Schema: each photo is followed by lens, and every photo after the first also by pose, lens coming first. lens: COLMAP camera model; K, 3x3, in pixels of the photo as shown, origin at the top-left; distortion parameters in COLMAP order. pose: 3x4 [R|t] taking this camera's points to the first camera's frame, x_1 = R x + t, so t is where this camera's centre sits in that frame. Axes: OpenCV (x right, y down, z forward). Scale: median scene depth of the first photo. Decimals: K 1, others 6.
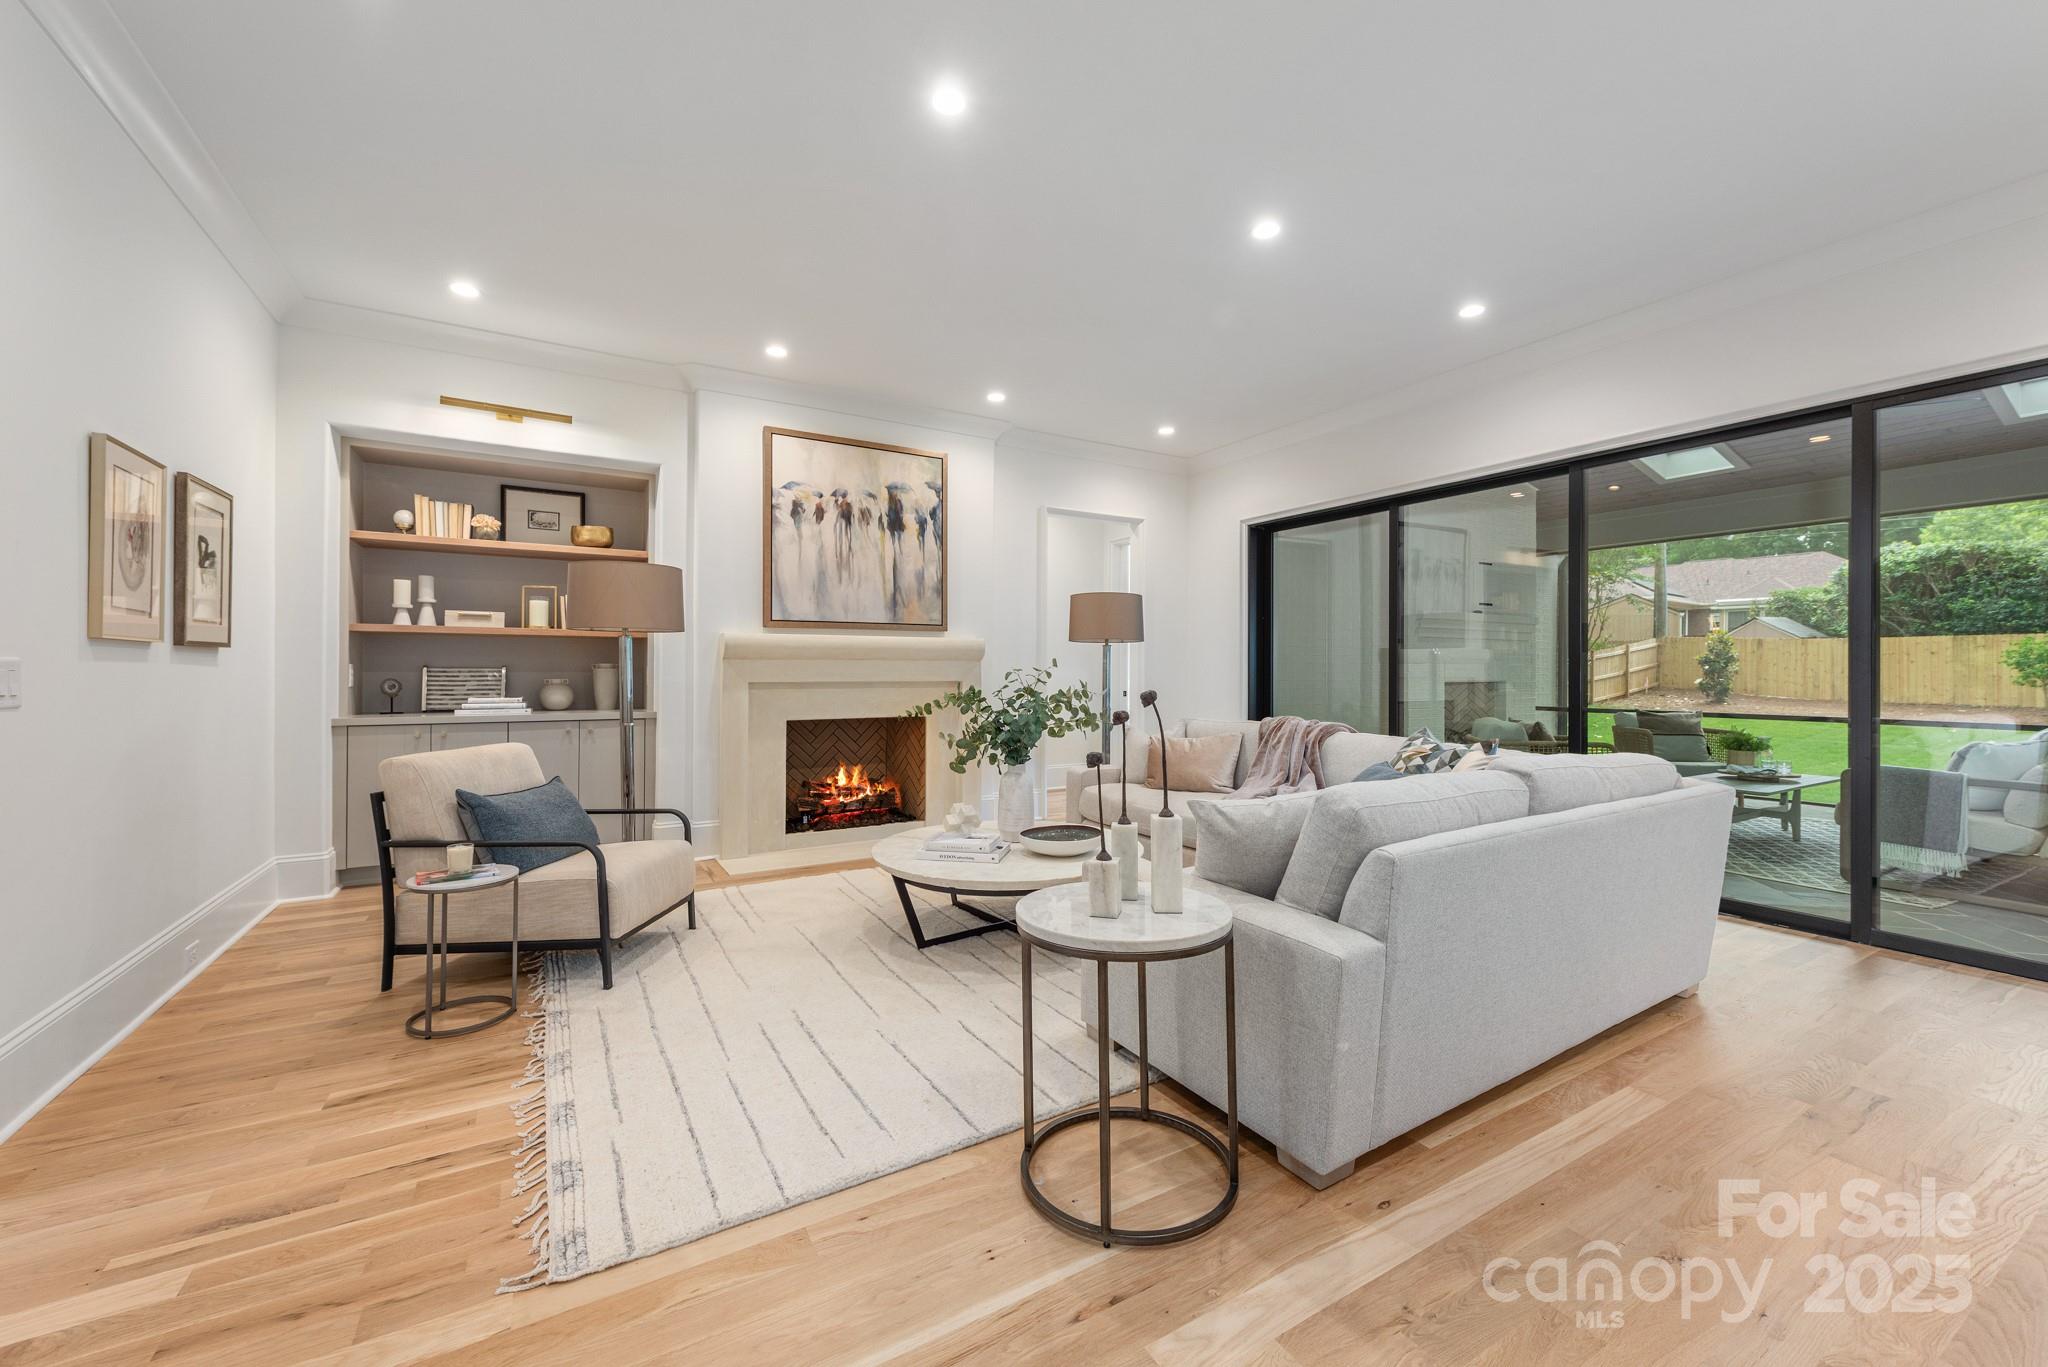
lens RADIAL K [[800.9, 0, 1032.2], [0, 800.9, 670.0], [0, 0, 1]] dist [0.011552, -0.003816]
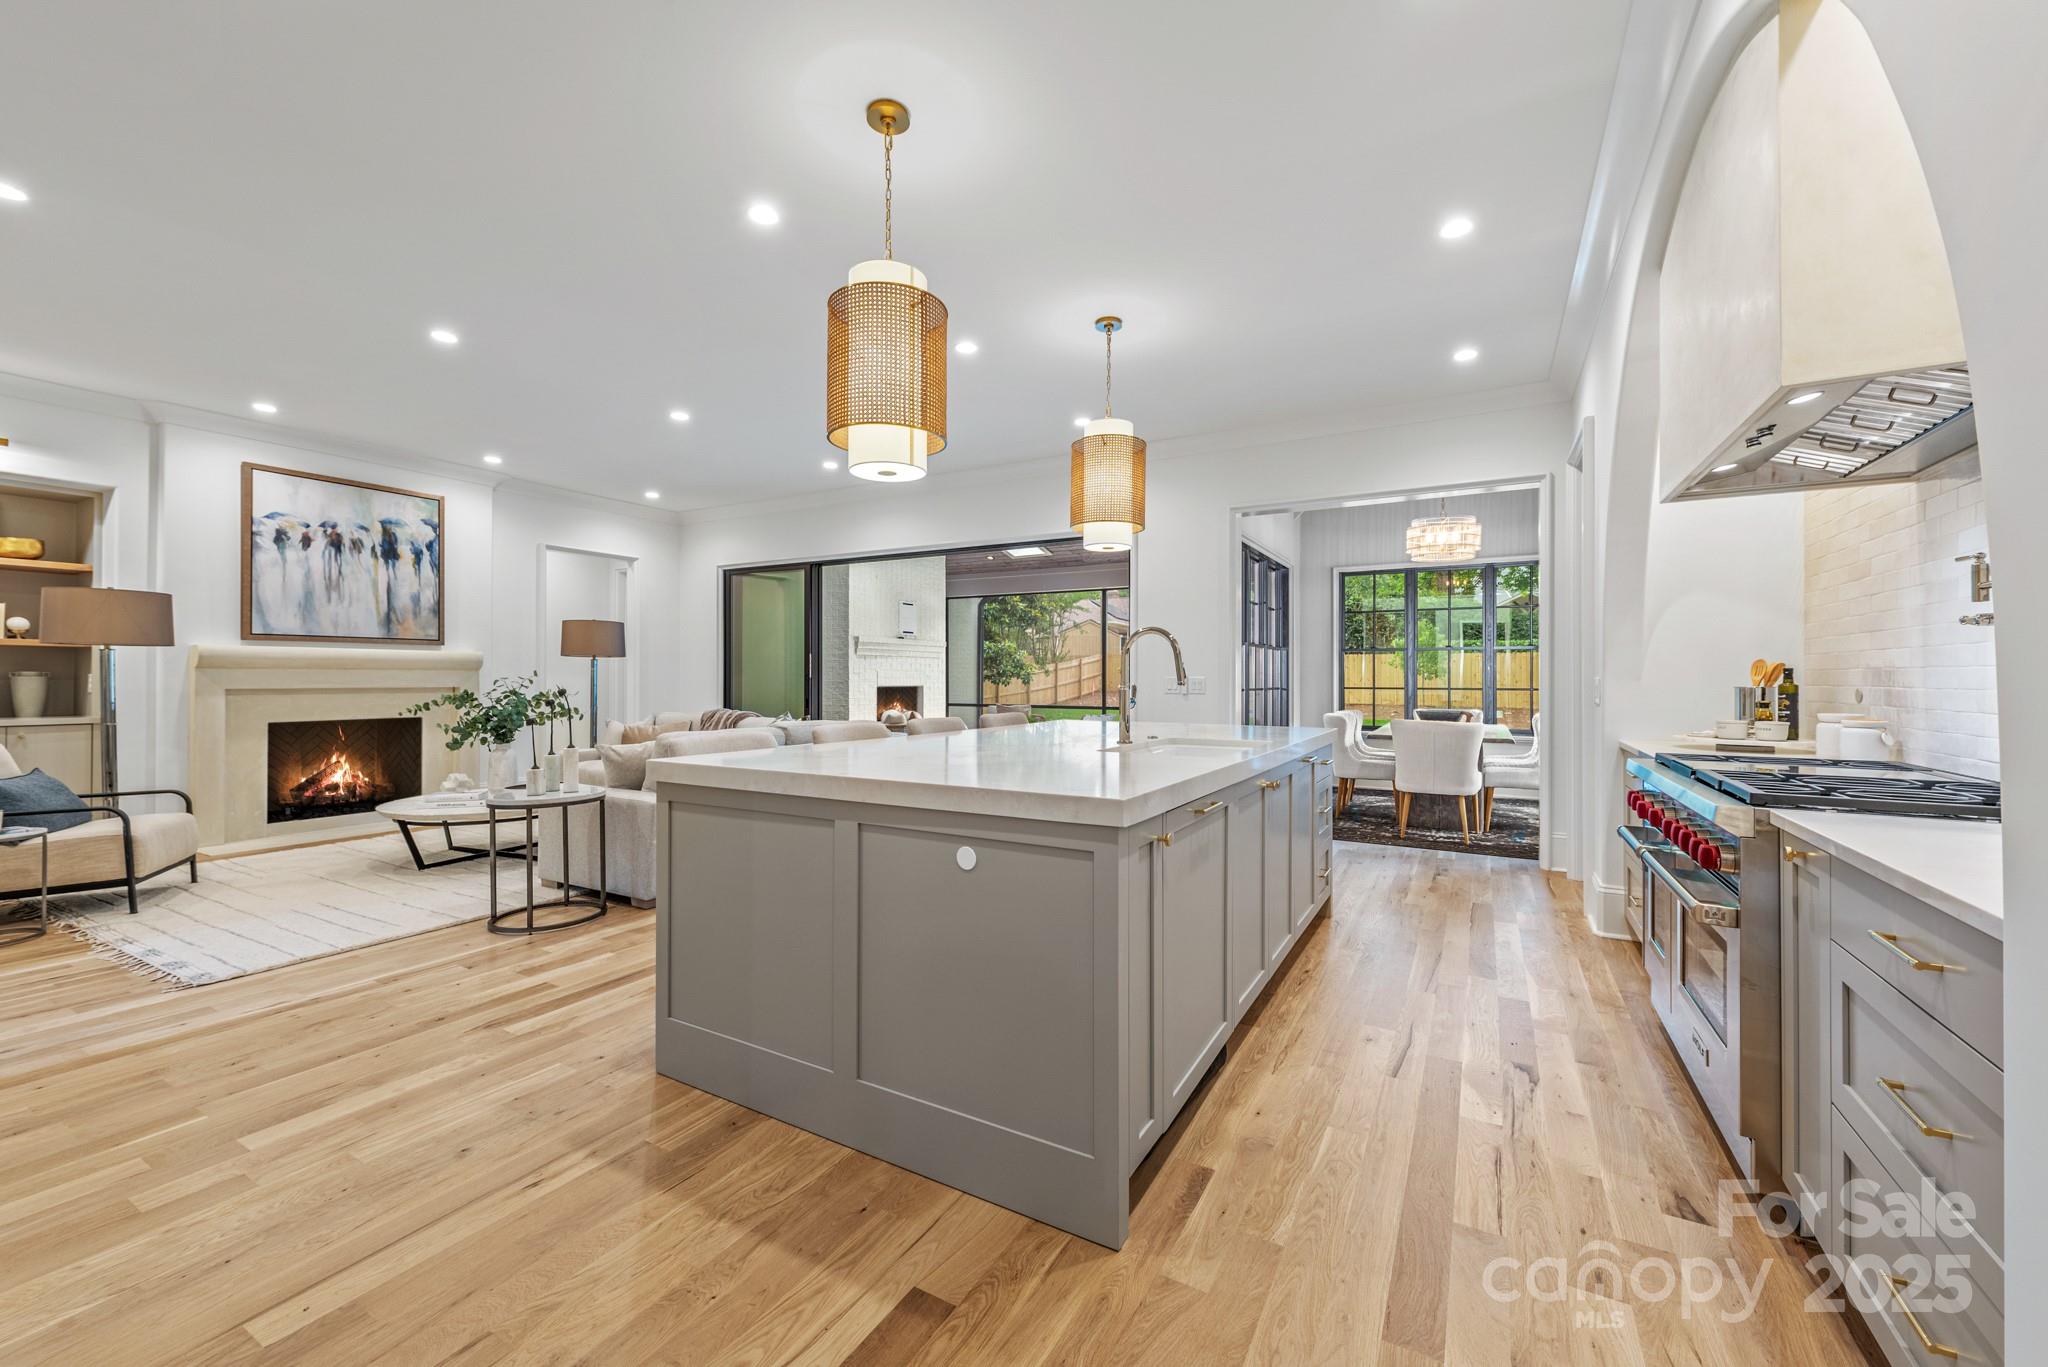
lens RADIAL K [[800.9, 0, 1029.1], [0, 800.9, 677.9], [0, 0, 1]] dist [0.011552, -0.003816]
pose [[0.867236, 0.000249, 0.497897, 0.059737], [-0.000947, 0.999999, 0.001150, -0.002665], [-0.497896, -0.001469, 0.867235, -0.540381]]
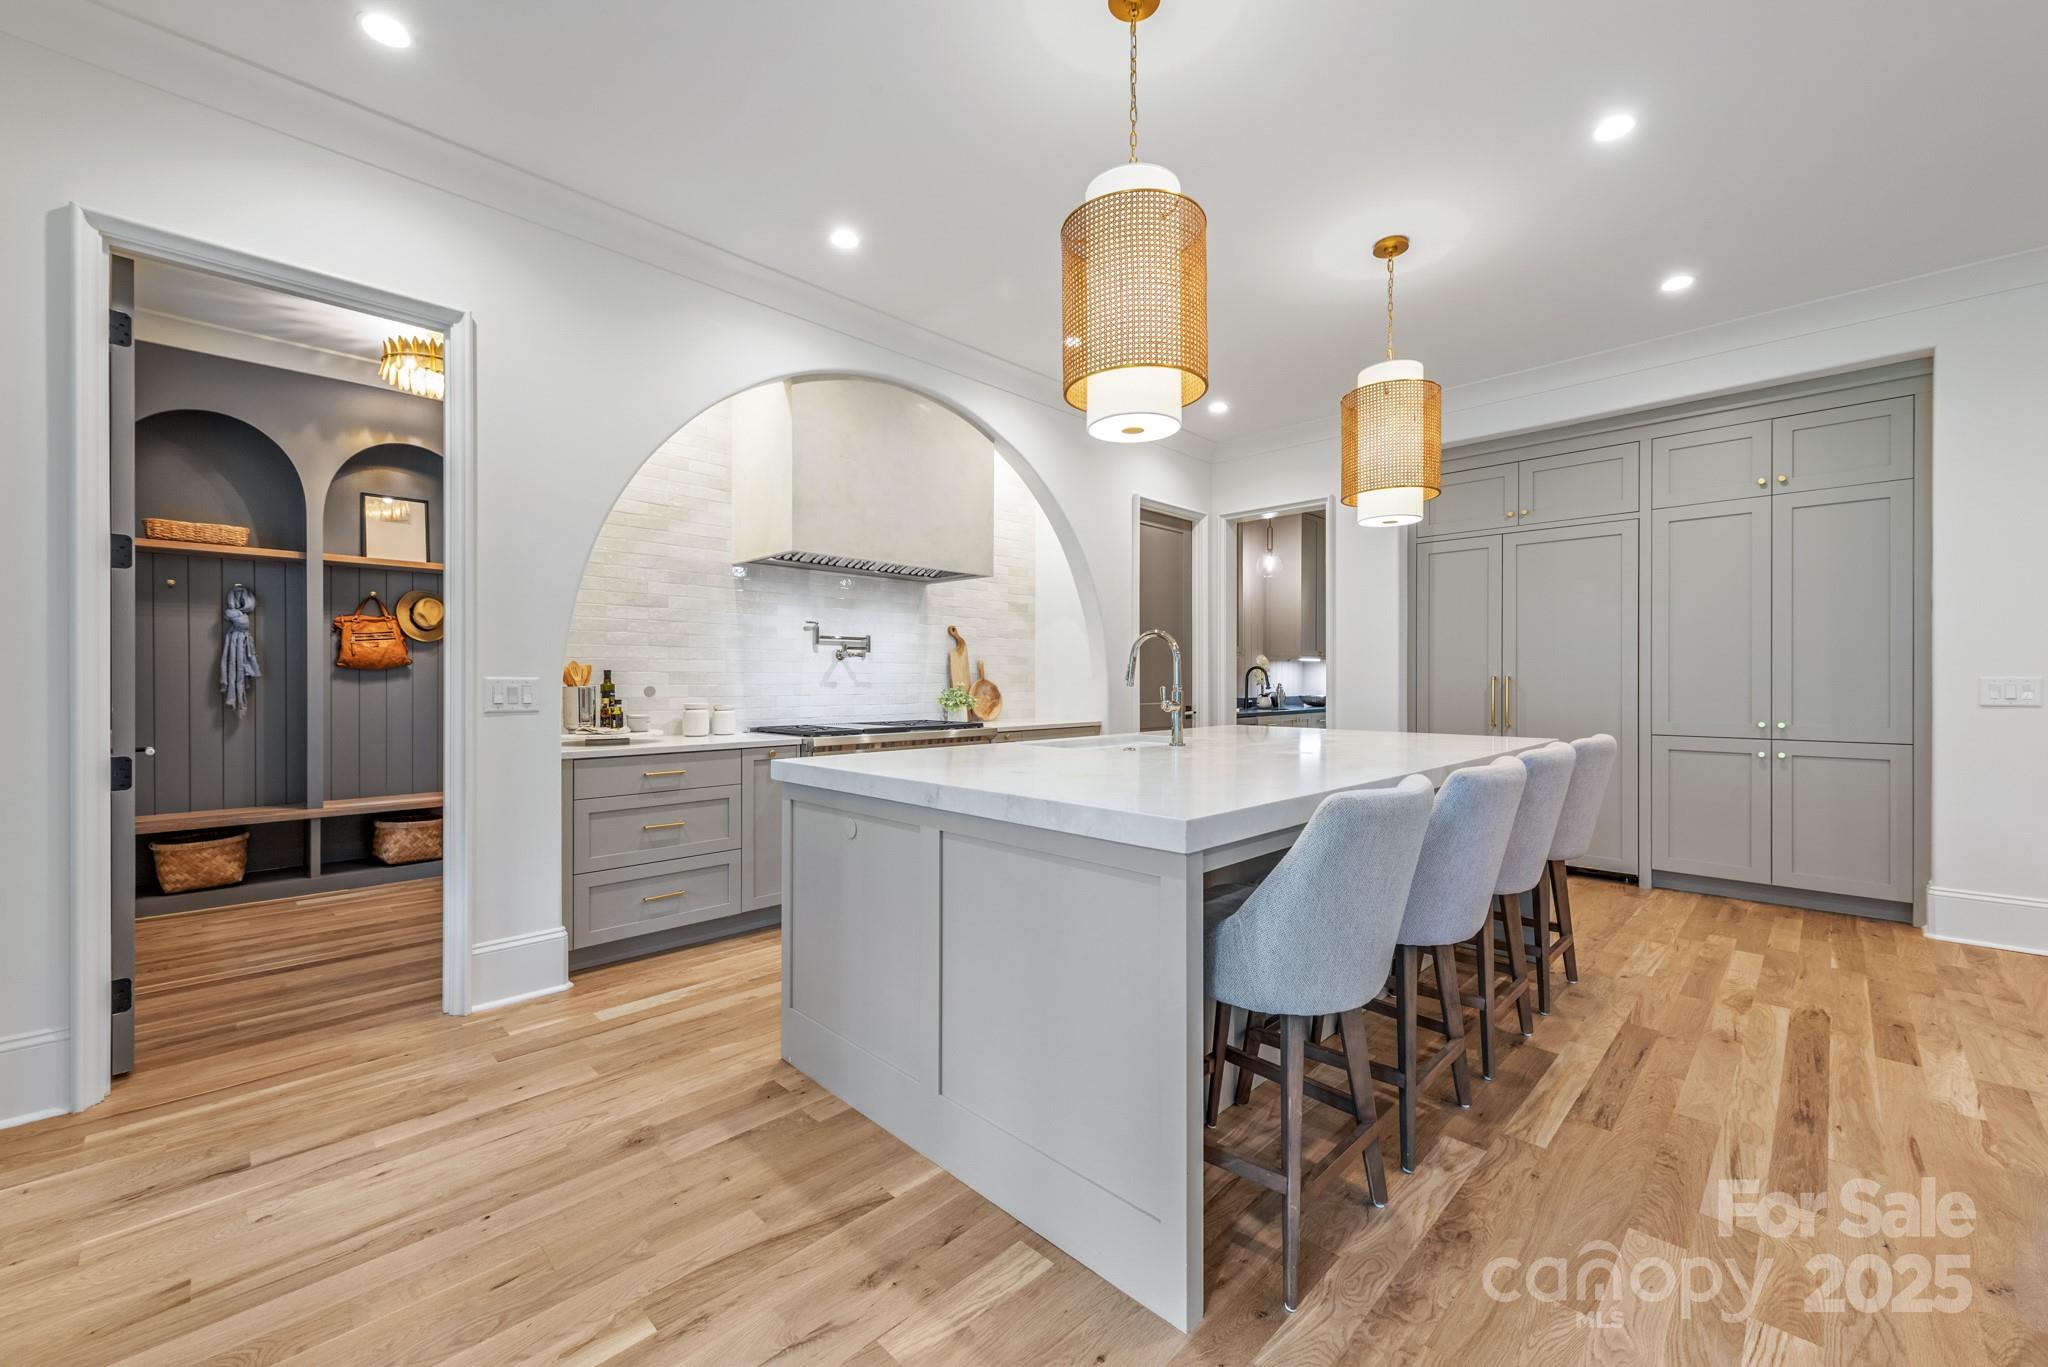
lens RADIAL K [[800.9, 0, 1032.1], [0, 800.9, 682.4], [0, 0, 1]] dist [0.011552, -0.003816]
pose [[-0.968426, -0.001841, -0.249294, 0.695938], [-0.002547, 0.999994, 0.002508, -0.000662], [0.249288, 0.003064, -0.968424, 0.530719]]
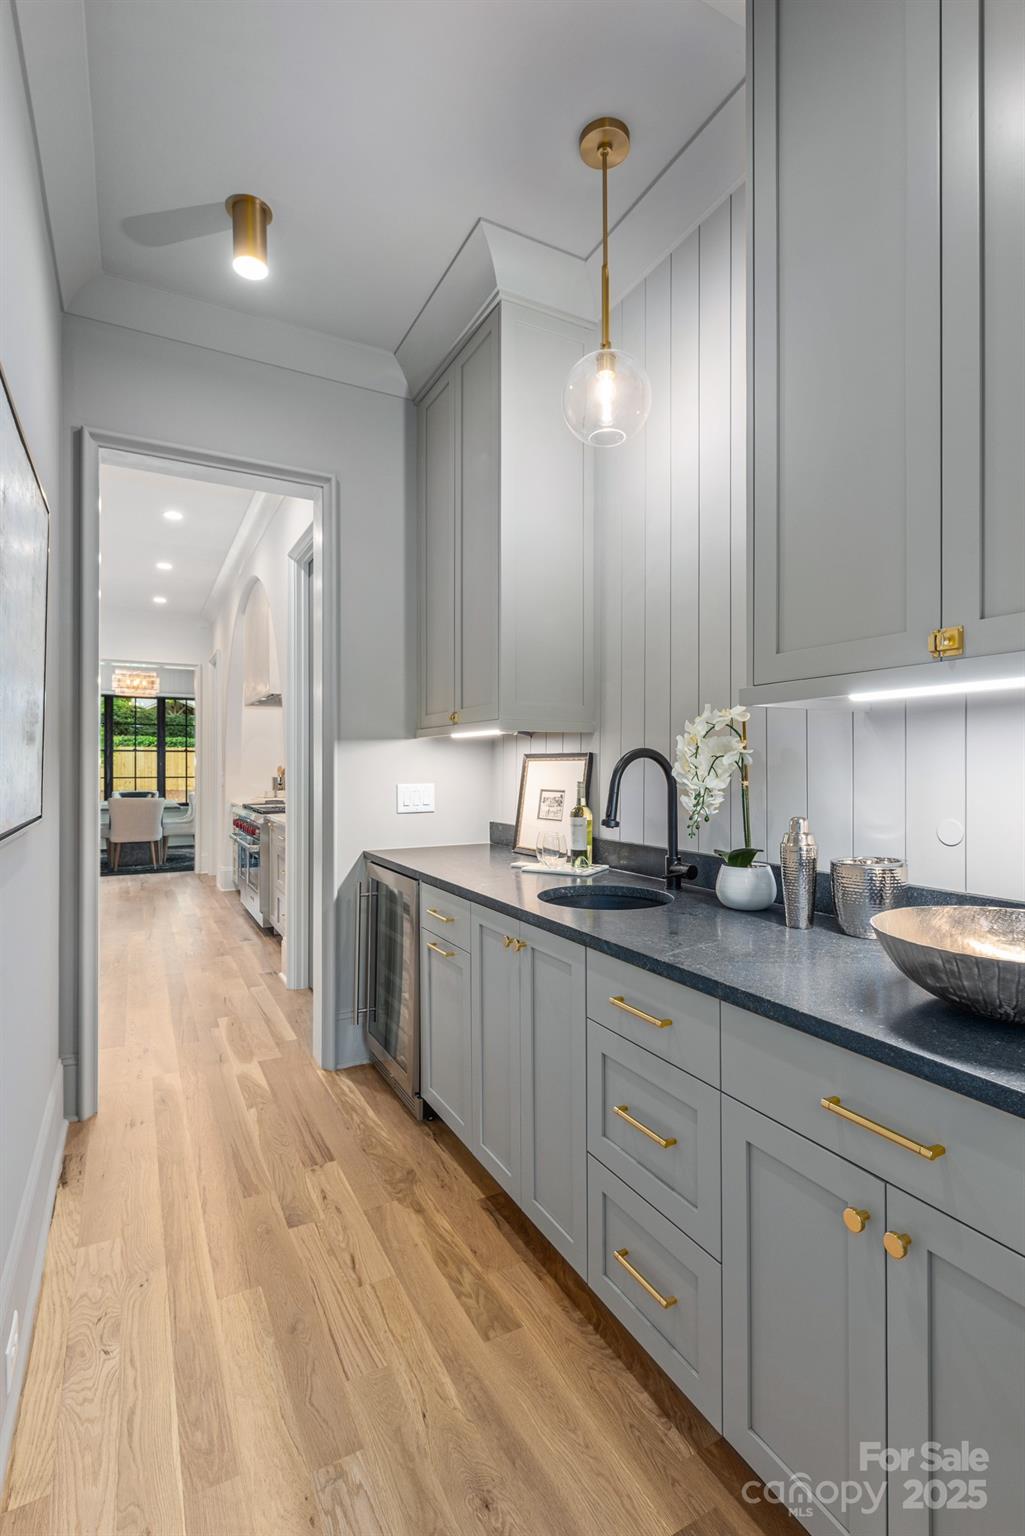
lens RADIAL K [[714.4, 0, 506.2], [0, 714.4, 765.6], [0, 0, 1]] dist [0.010410, -0.004220]
pose [[0.056955, -0.000676, 0.998376, -0.602231], [-0.001445, 0.999999, 0.000759, -0.021679], [-0.998376, -0.001486, 0.056954, -0.847085]]
